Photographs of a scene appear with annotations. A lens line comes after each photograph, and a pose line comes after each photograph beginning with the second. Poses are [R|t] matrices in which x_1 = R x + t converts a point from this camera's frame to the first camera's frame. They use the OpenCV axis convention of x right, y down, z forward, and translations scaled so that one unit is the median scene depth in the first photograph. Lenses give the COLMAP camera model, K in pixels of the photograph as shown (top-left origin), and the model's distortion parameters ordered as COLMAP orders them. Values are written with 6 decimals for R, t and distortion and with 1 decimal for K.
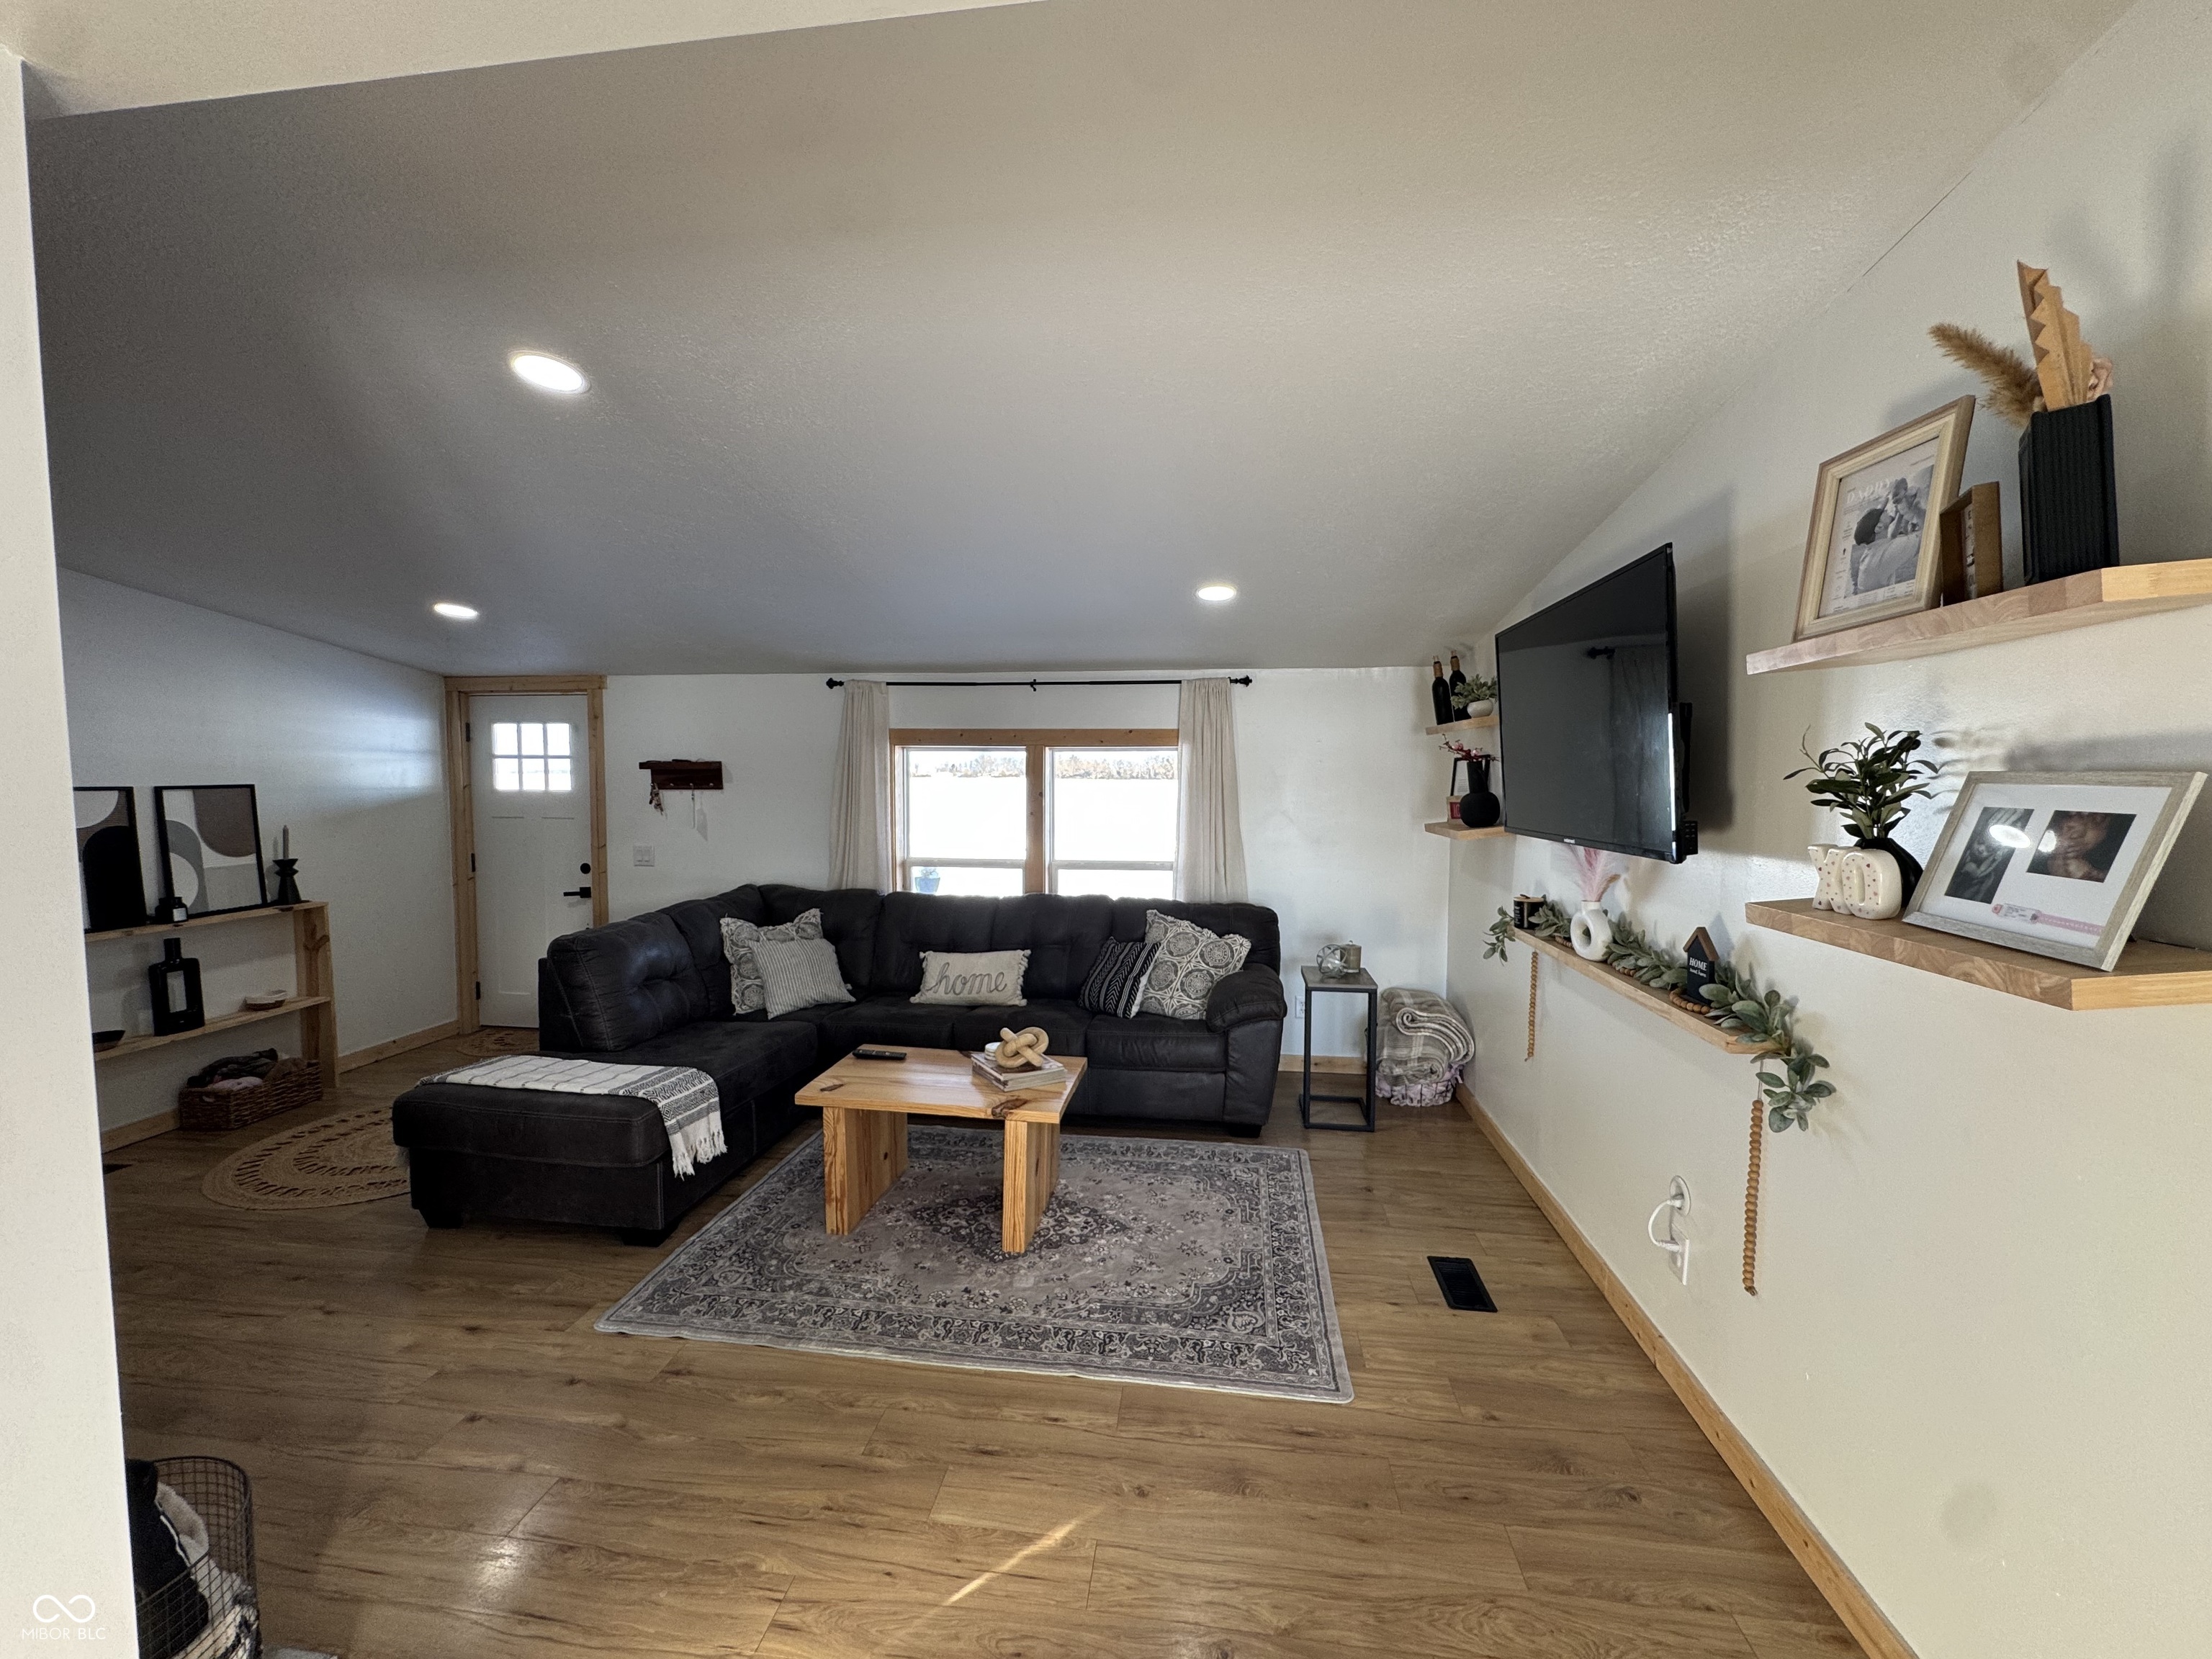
lens RADIAL K [[884.3, 0, 1106.0], [0, 884.3, 829.5], [0, 0, 1]] dist [-0.002030, -0.000492]
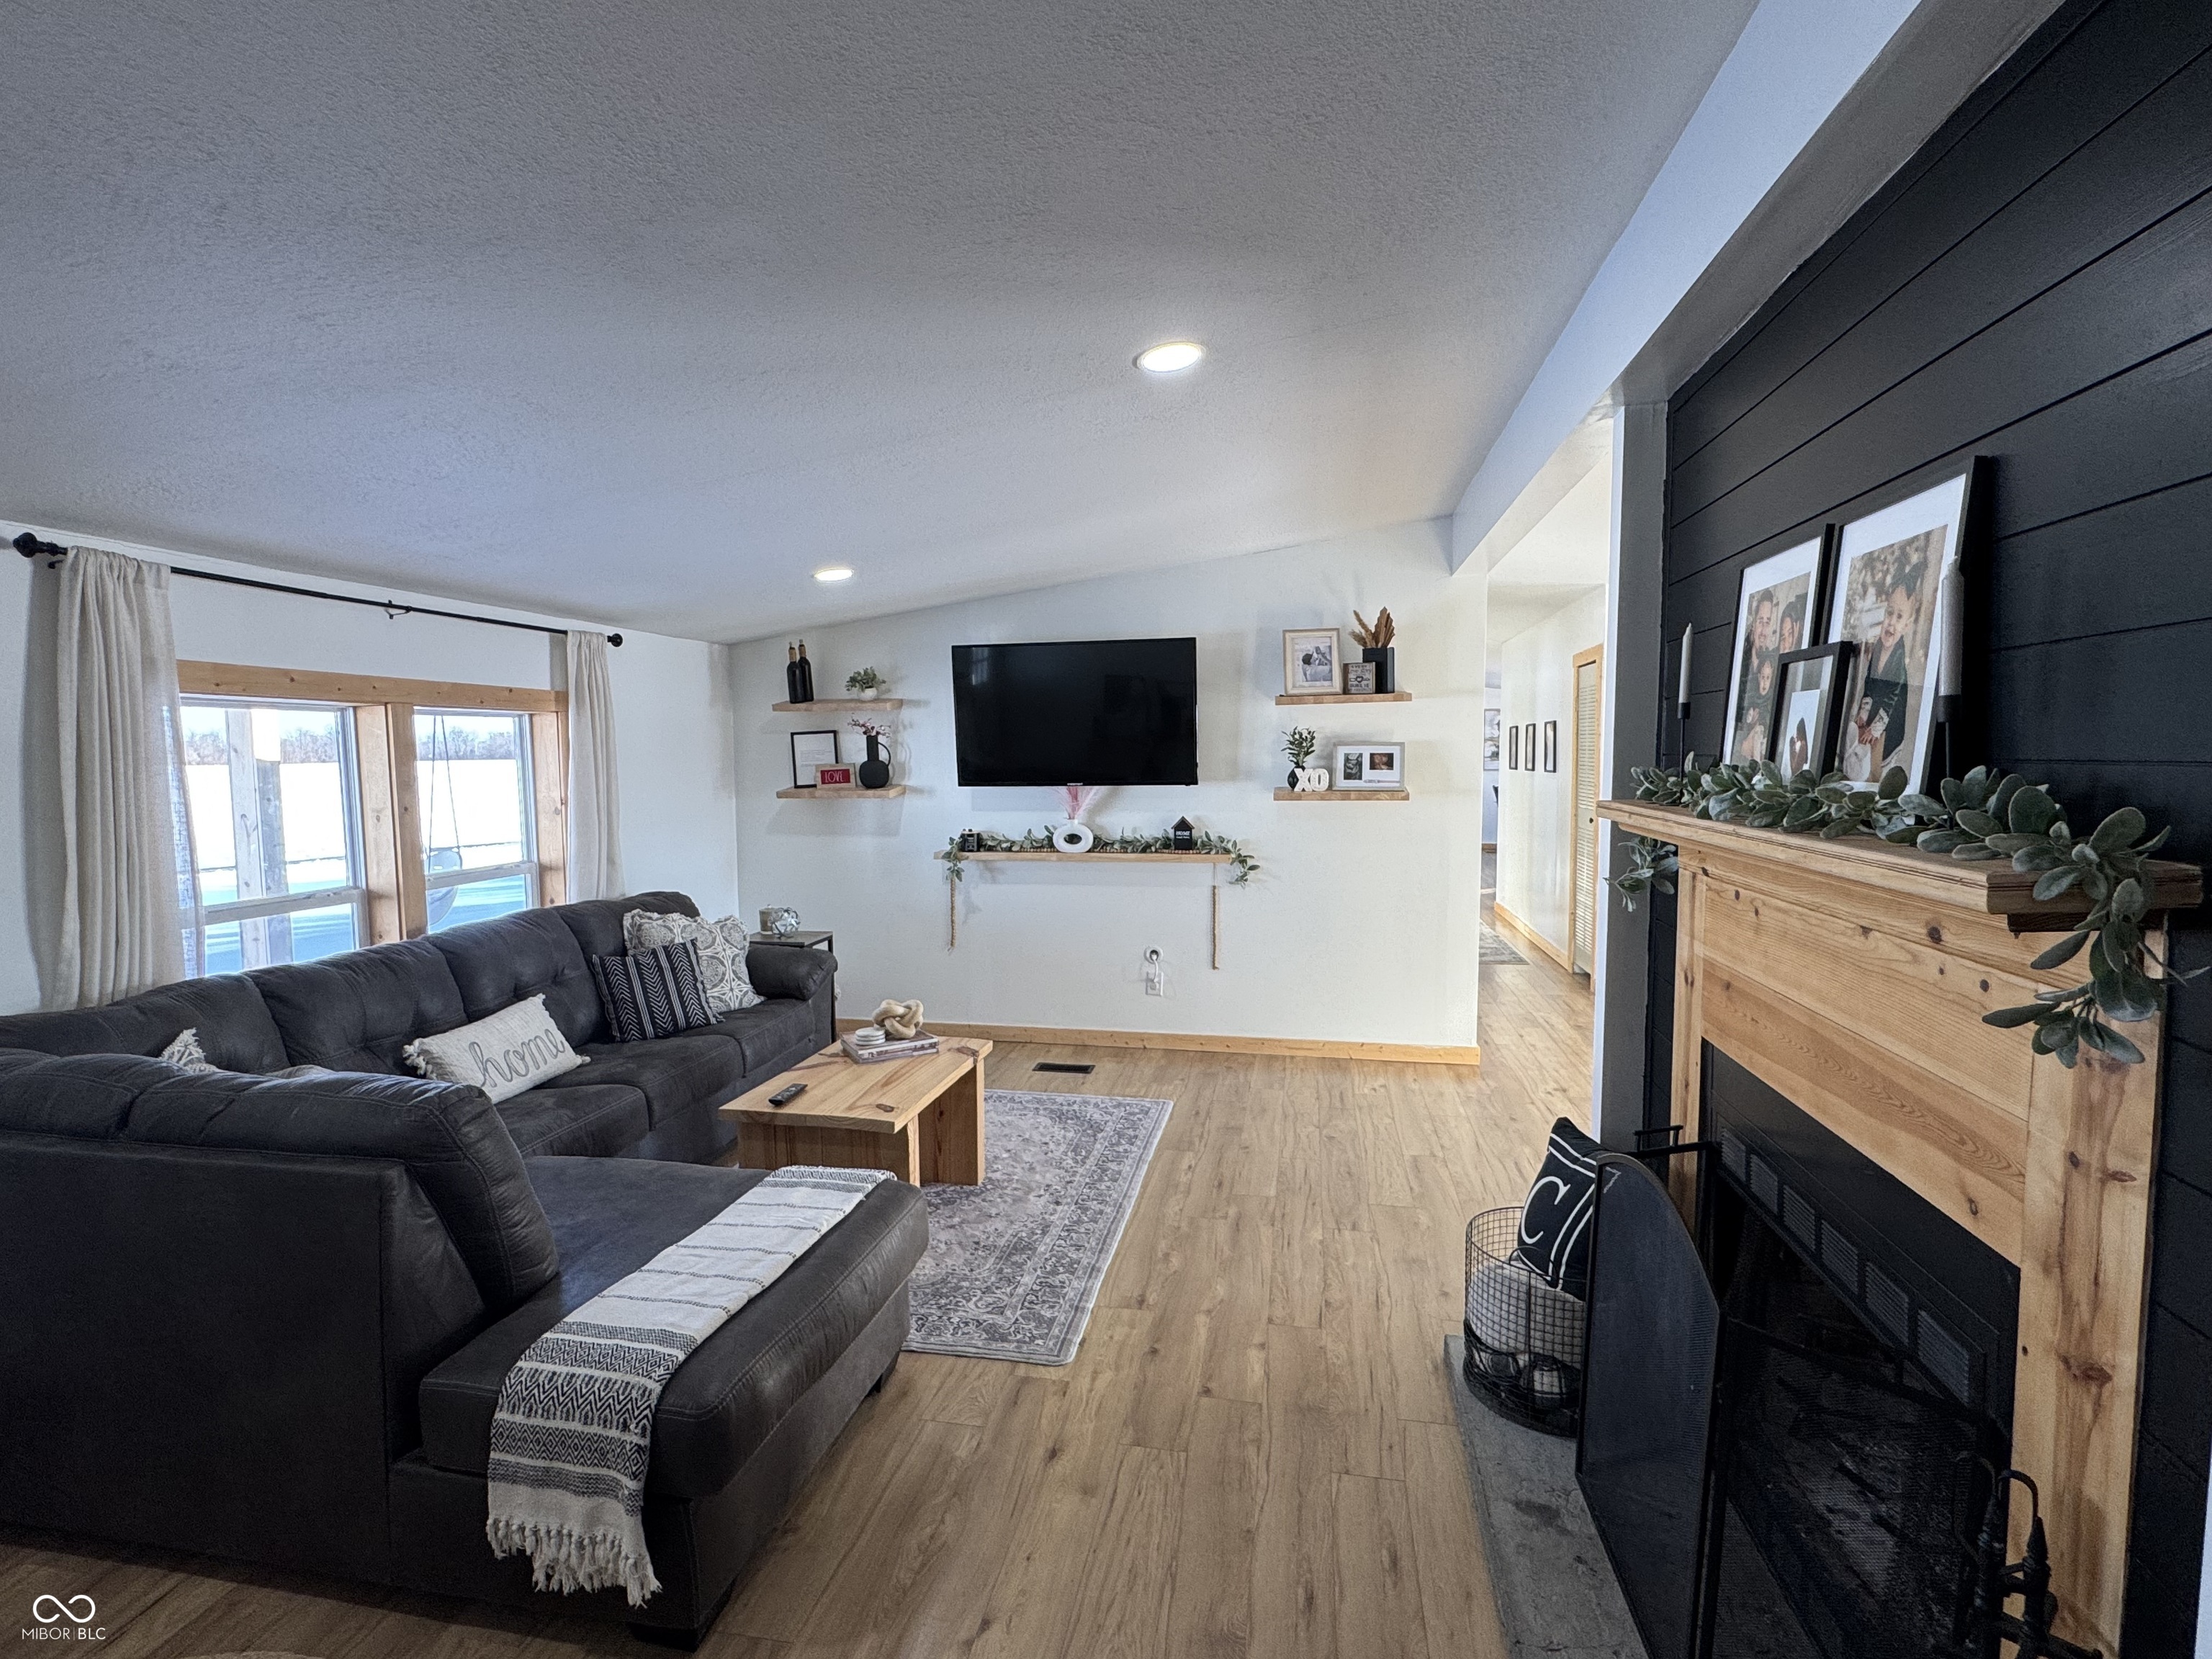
lens RADIAL K [[1075.3, 0, 1106.0], [0, 1075.3, 829.5], [0, 0, 1]] dist [0.000911, 0.000297]
pose [[0.059453, -0.078254, 0.995159, -0.965842], [0.068444, 0.994896, 0.074144, -0.030997], [-0.995882, 0.063704, 0.064506, 0.510458]]
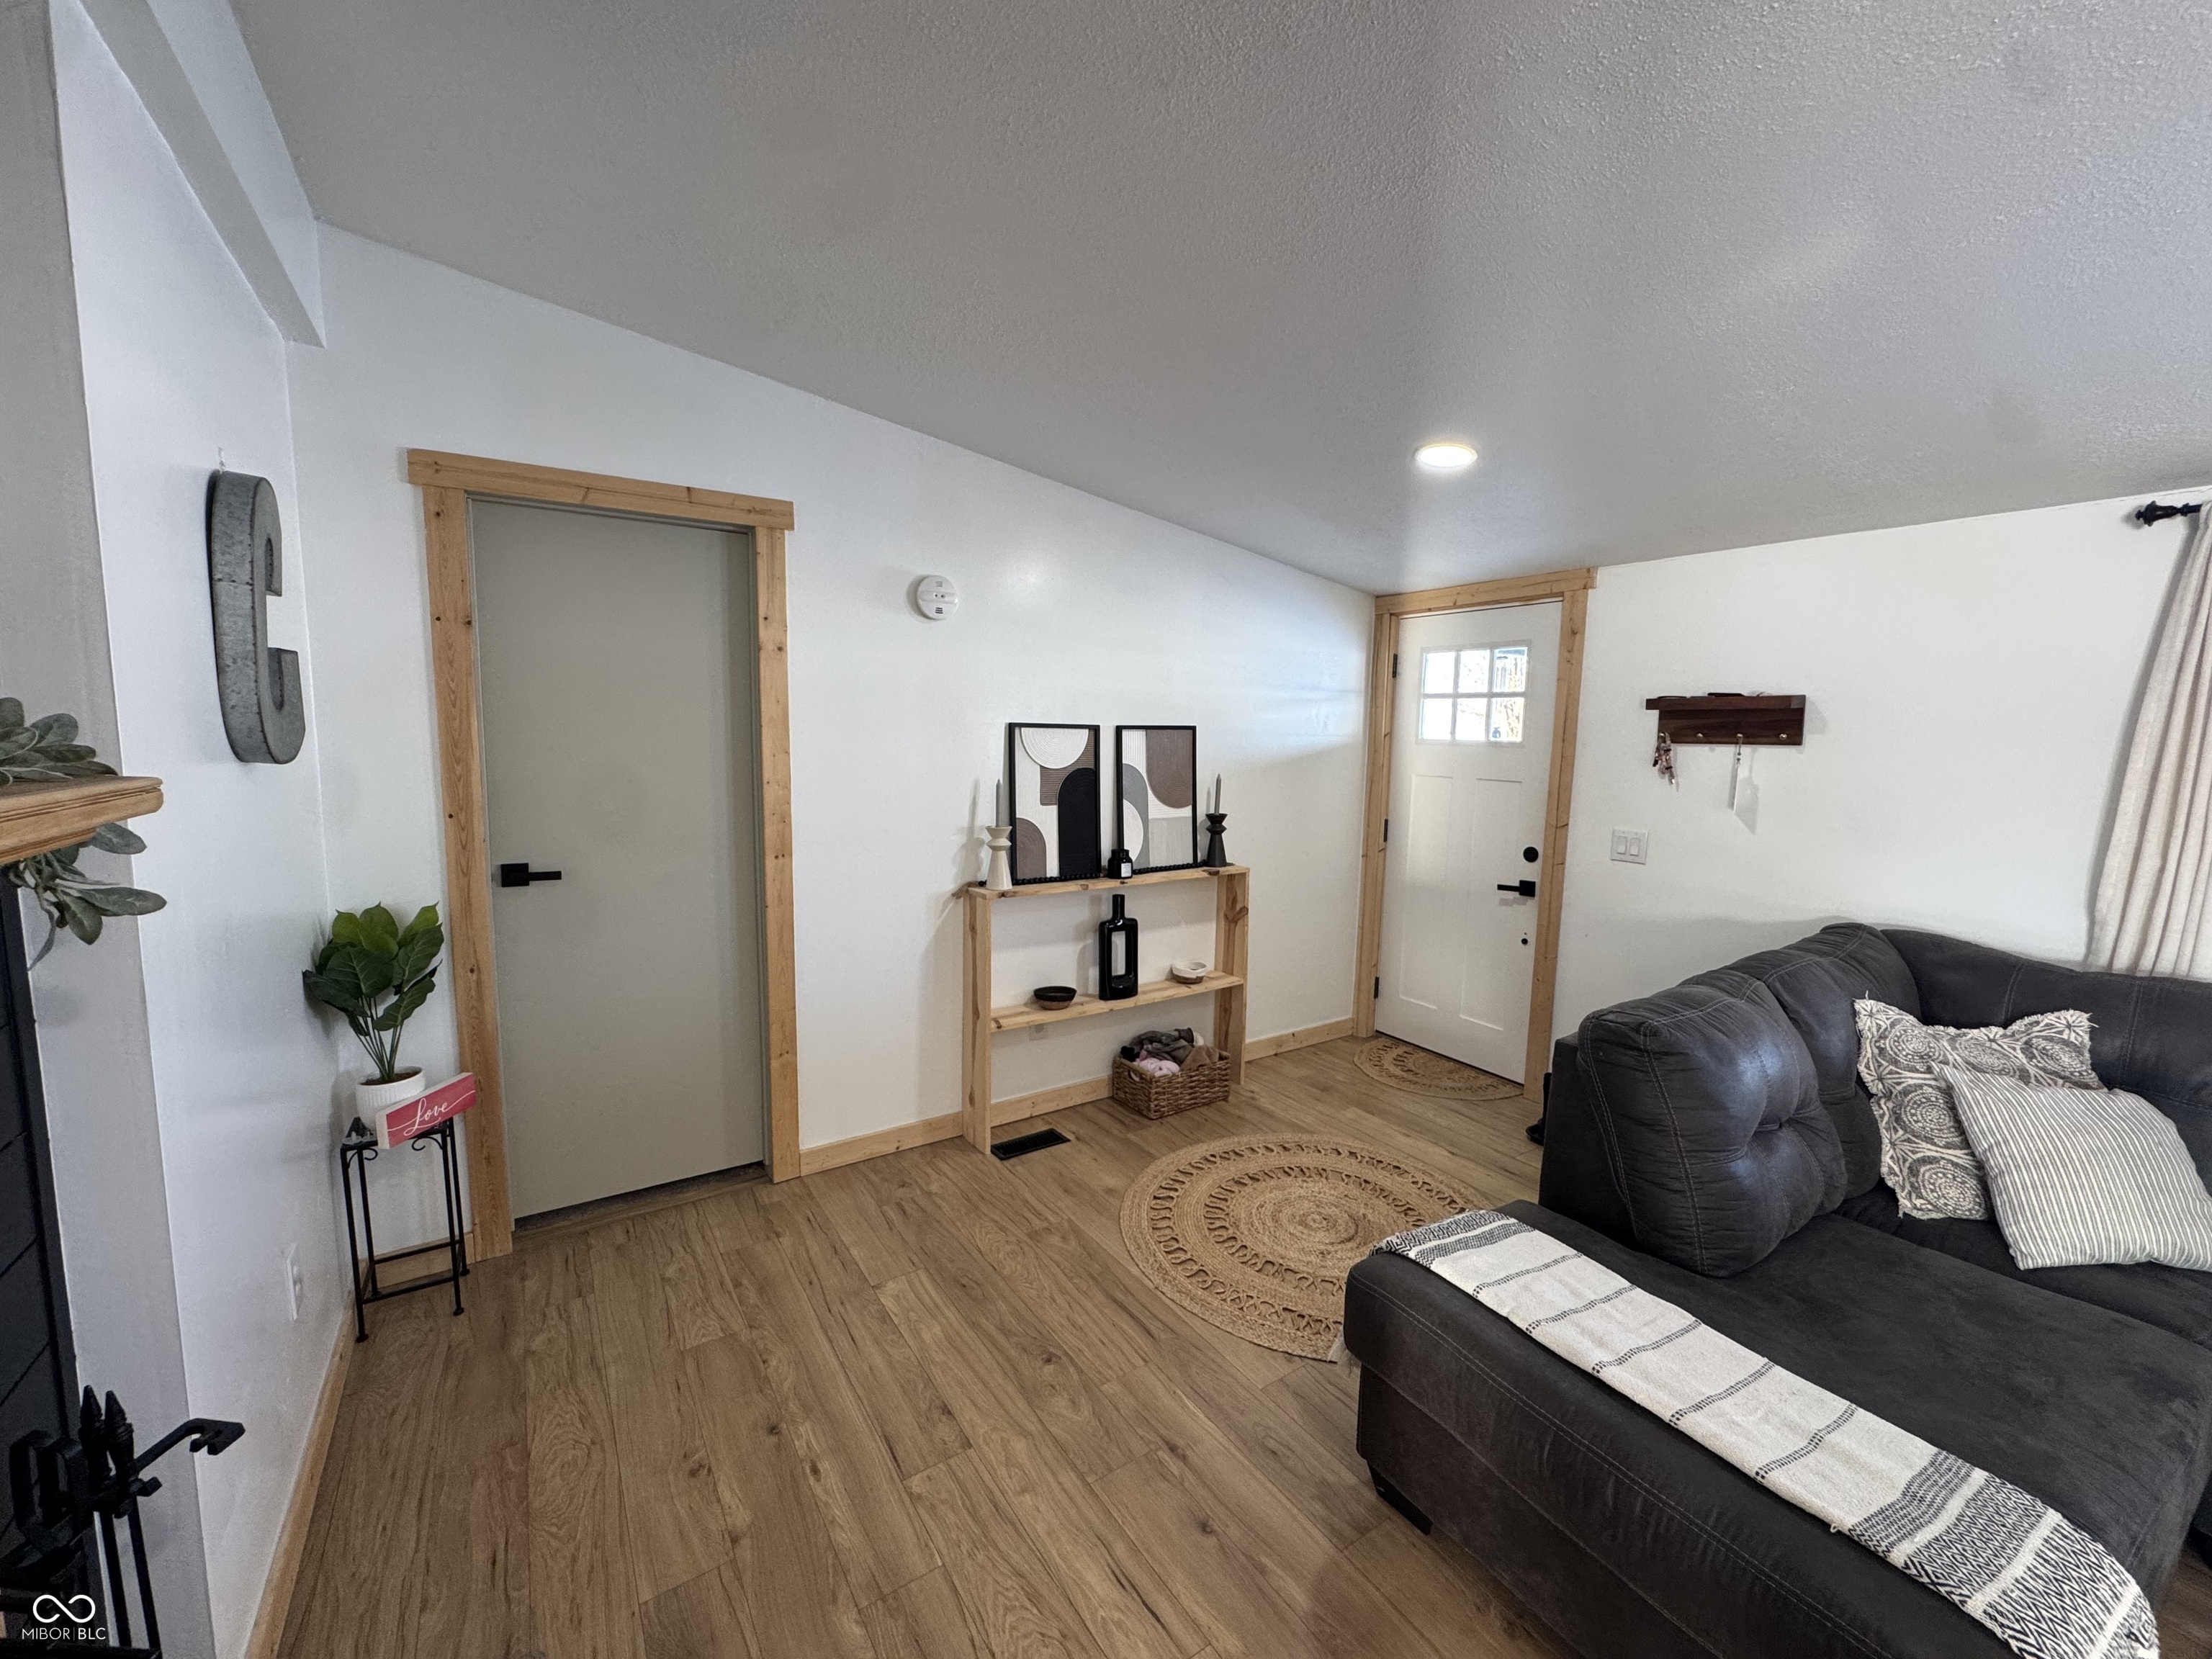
lens RADIAL K [[884.3, 0, 1106.0], [0, 884.3, 829.5], [0, 0, 1]] dist [-0.002030, -0.000492]
pose [[0.657023, 0.093878, -0.748002, -0.362331], [-0.062028, 0.995584, 0.070466, -0.005136], [0.751314, 0.000099, 0.659945, 0.358351]]
